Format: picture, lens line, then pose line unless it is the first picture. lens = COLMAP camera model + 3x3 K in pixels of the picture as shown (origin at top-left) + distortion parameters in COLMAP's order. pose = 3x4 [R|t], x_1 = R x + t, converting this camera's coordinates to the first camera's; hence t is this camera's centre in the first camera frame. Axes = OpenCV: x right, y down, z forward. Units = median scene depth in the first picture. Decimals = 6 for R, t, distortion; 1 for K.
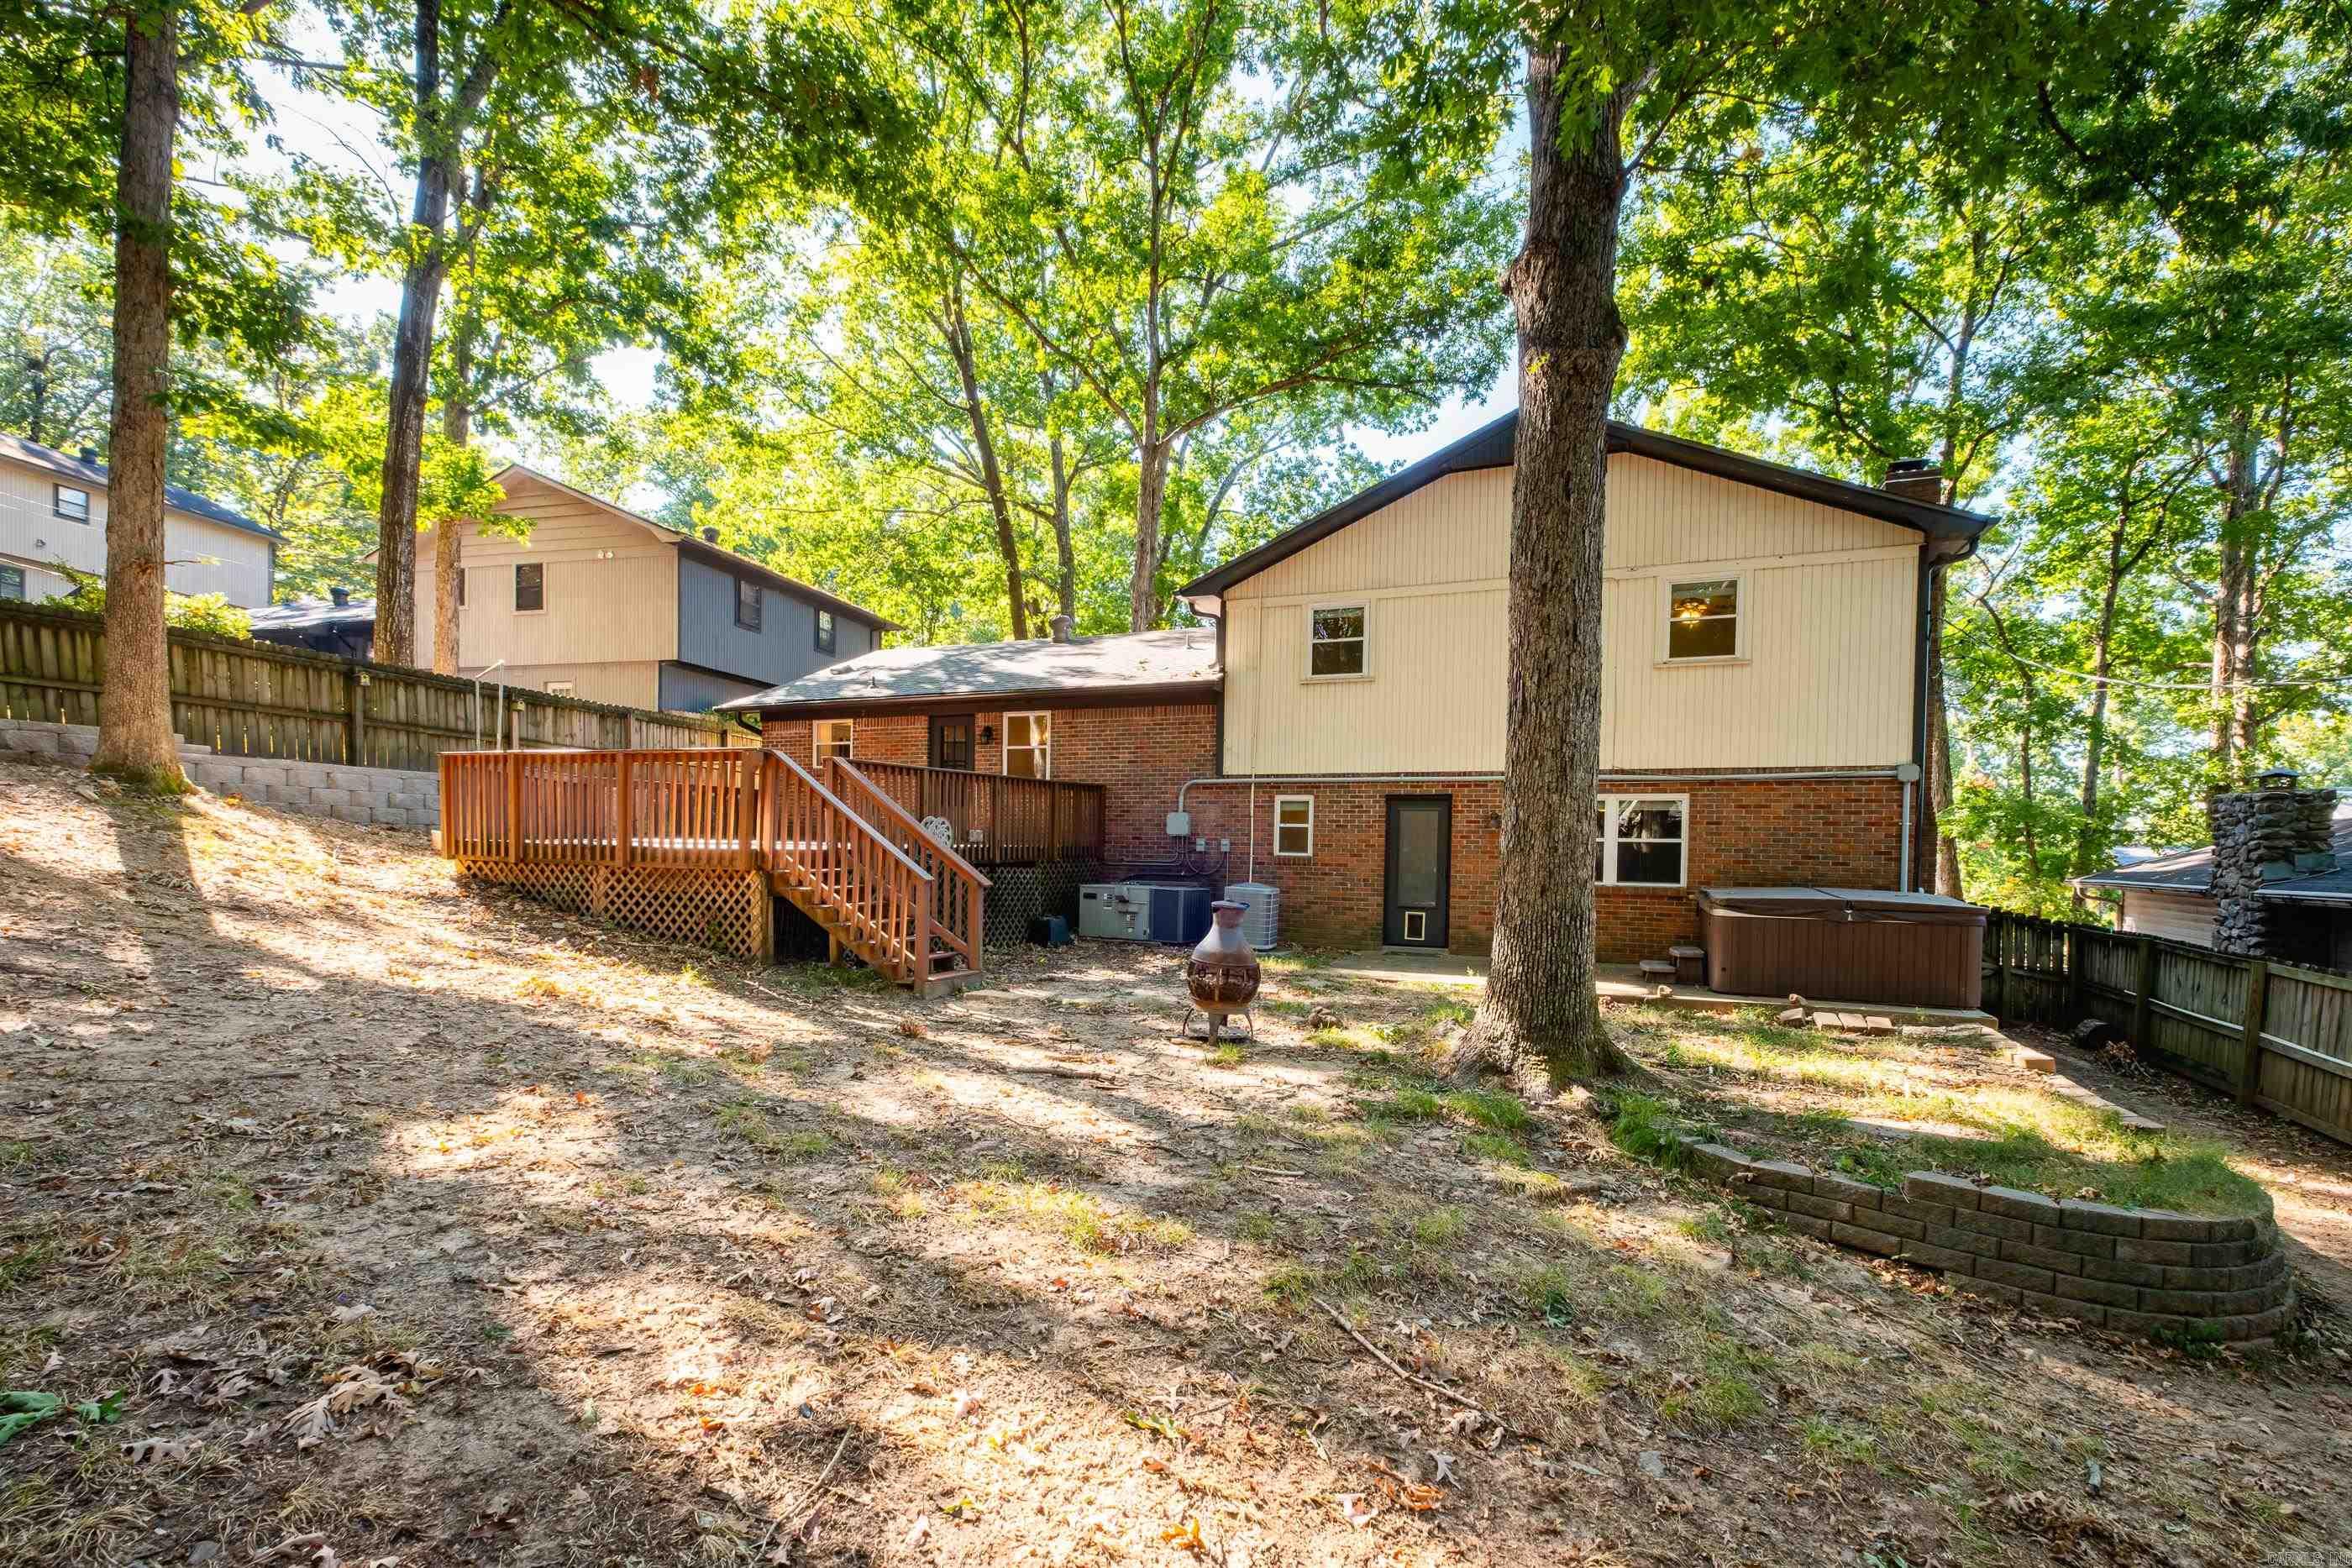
lens RADIAL K [[1044.2, 0, 1177.6], [0, 1044.2, 894.7], [0, 0, 1]] dist [0.002476, -0.001679]
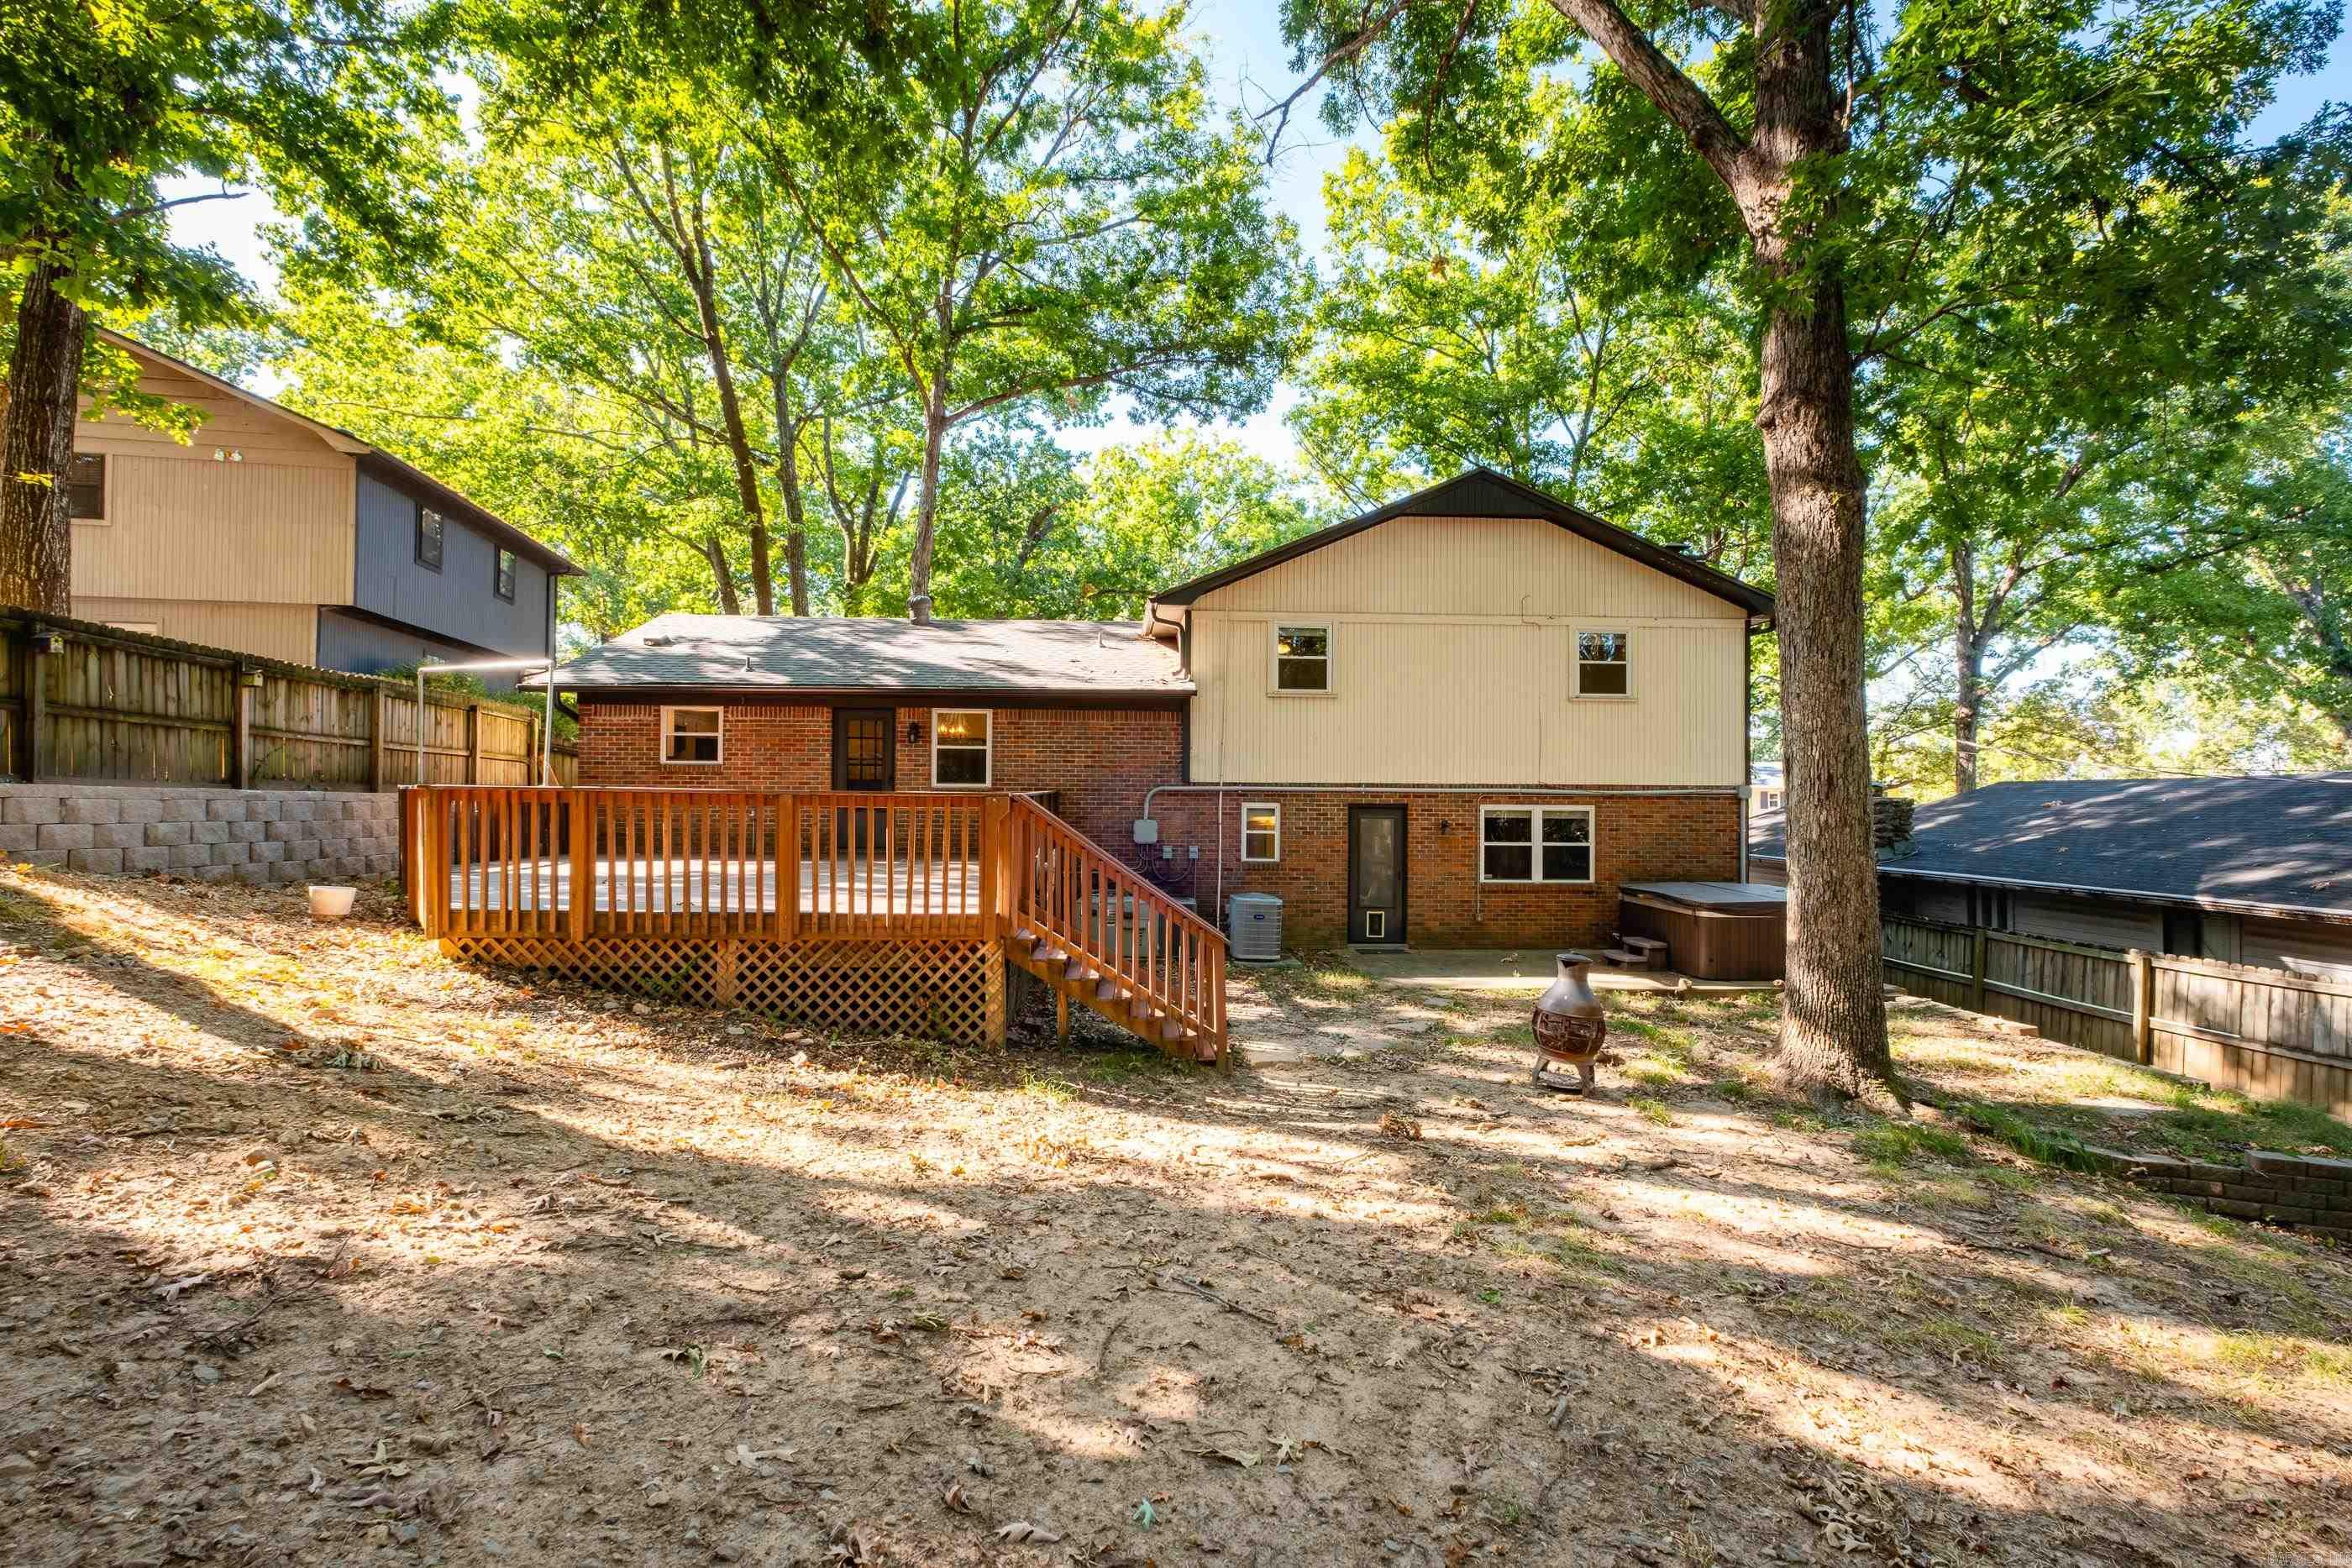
lens RADIAL K [[997.4, 0, 1162.9], [0, 997.4, 820.0], [0, 0, 1]] dist [0.002353, -0.001236]
pose [[0.904465, -0.017966, 0.426169, -0.400527], [0.025898, 0.999582, -0.012825, -0.067868], [-0.425761, 0.022637, 0.904553, 0.142027]]
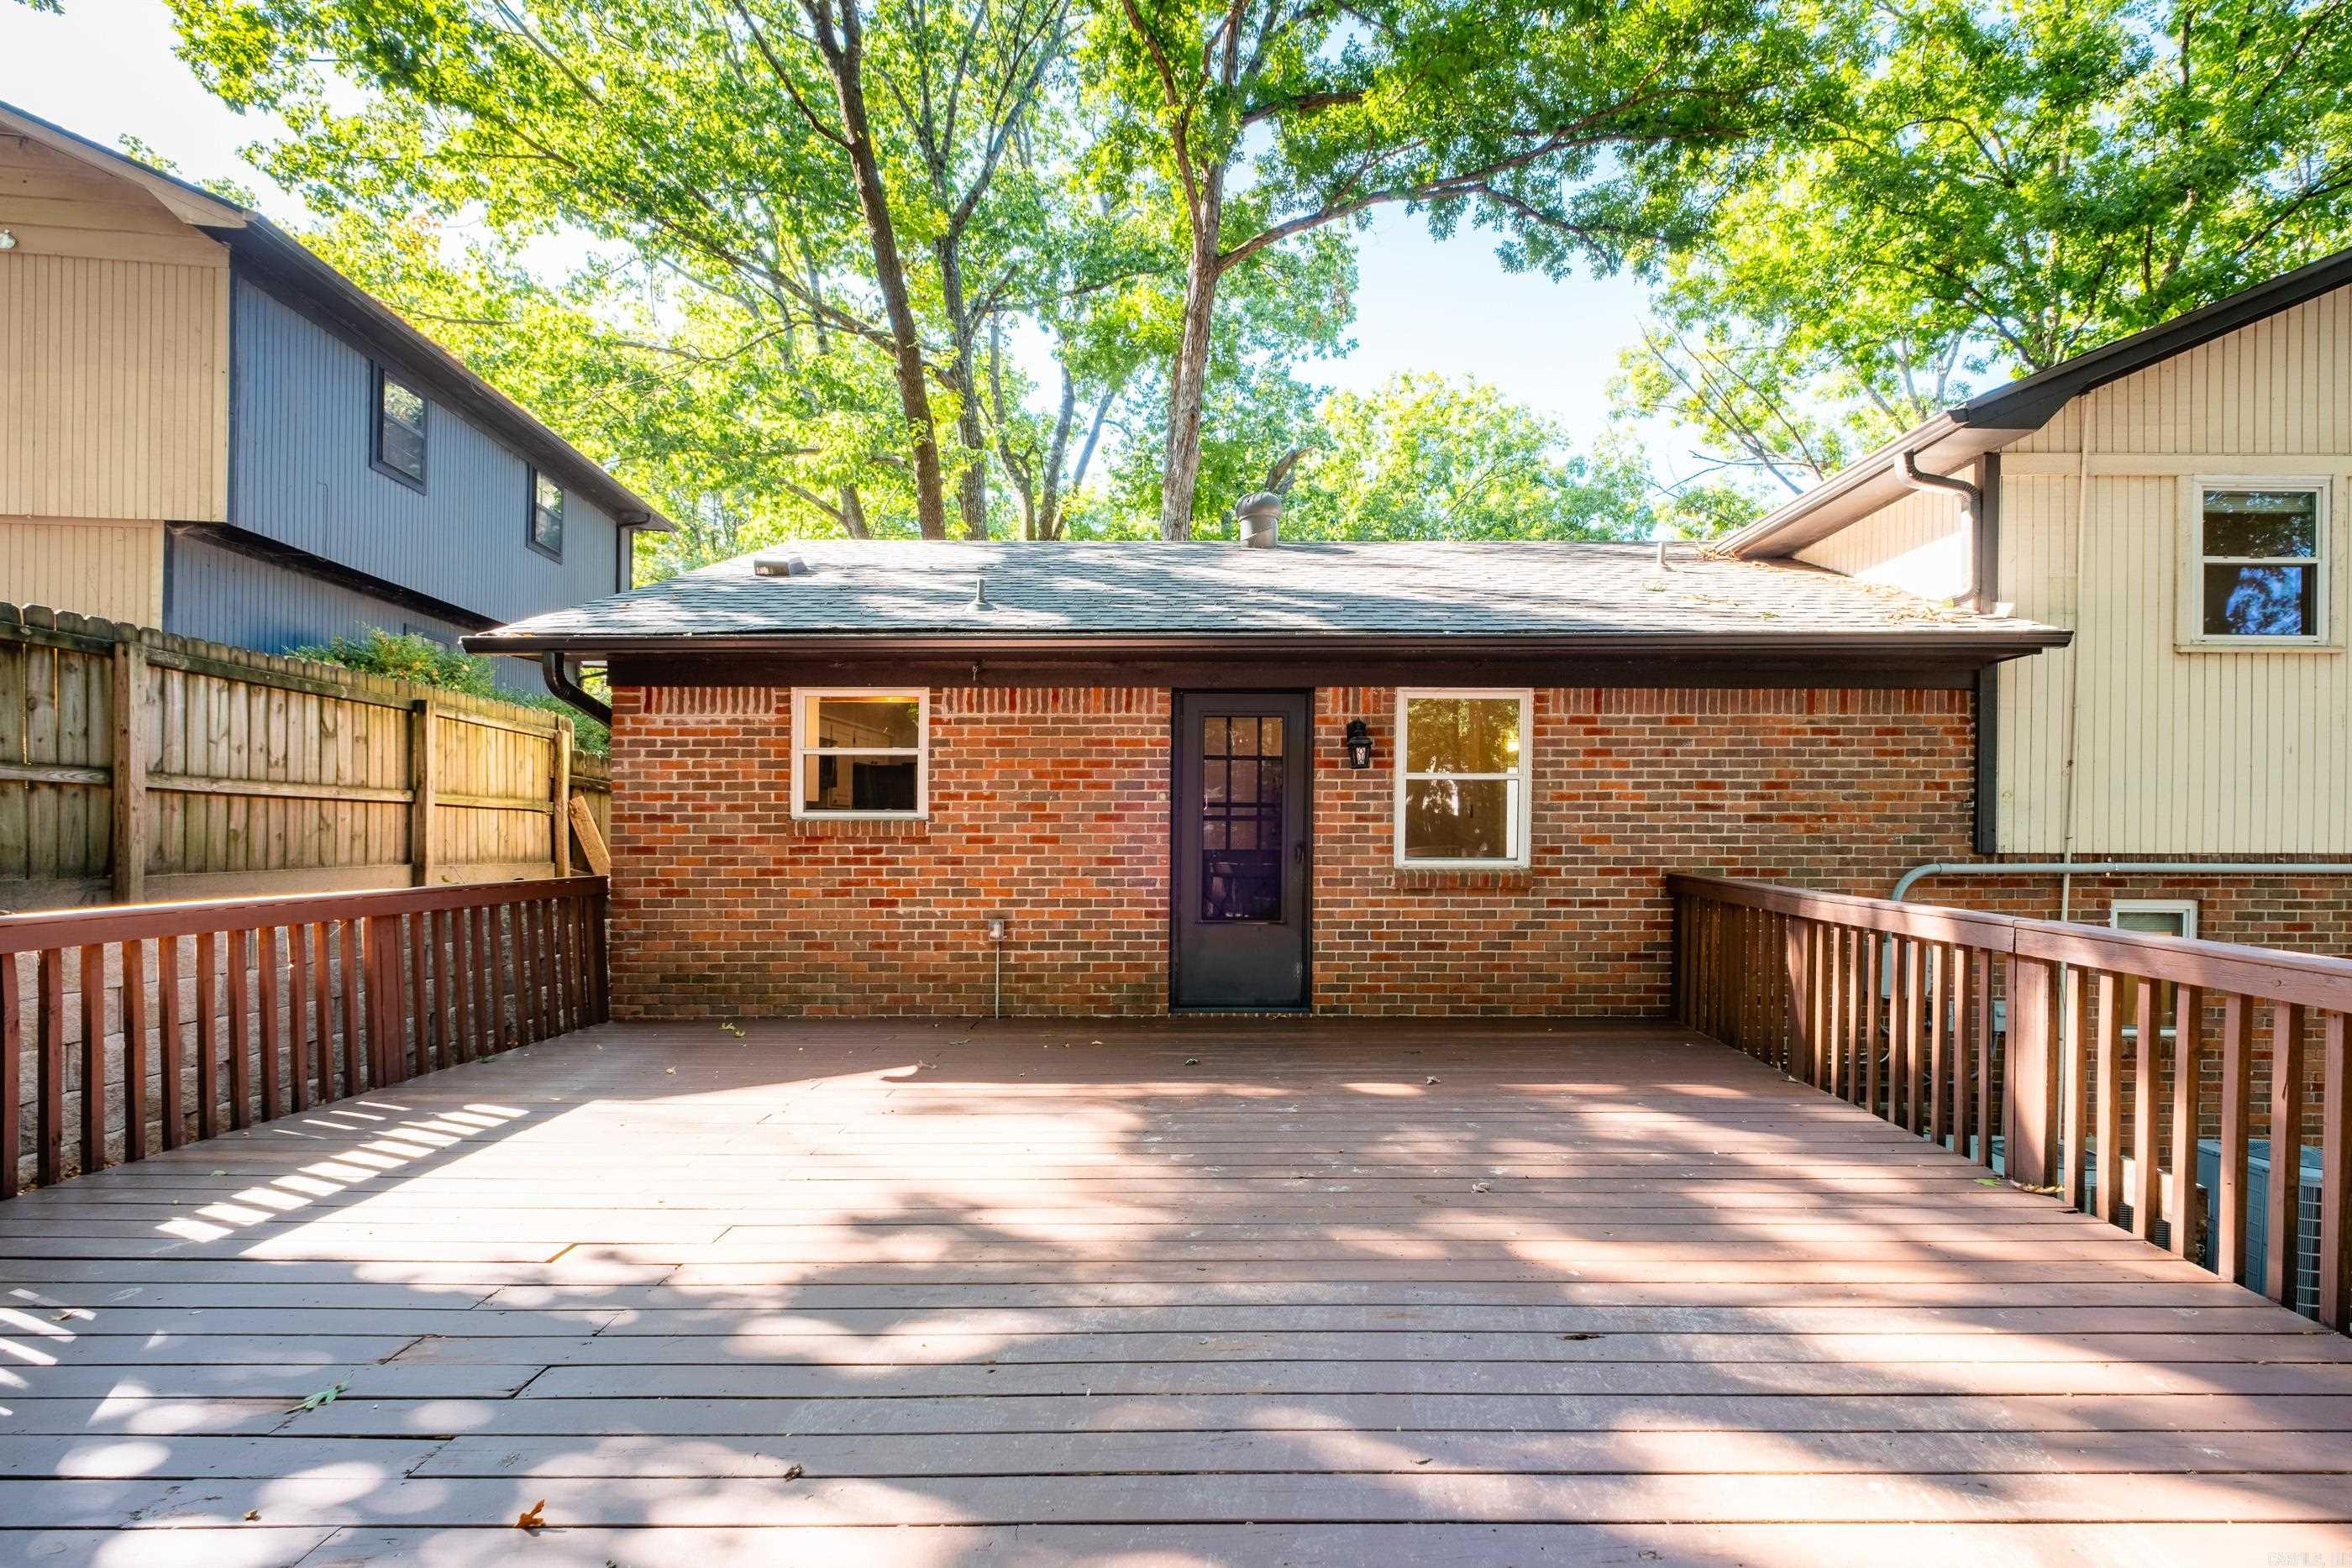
lens RADIAL K [[1044.2, 0, 1242.6], [0, 1044.2, 863.9], [0, 0, 1]] dist [0.002476, -0.001679]
pose [[0.924770, -0.024961, 0.379706, -0.419097], [0.029152, 0.999561, -0.005290, -0.119710], [-0.379407, 0.015962, 0.925092, 0.731547]]
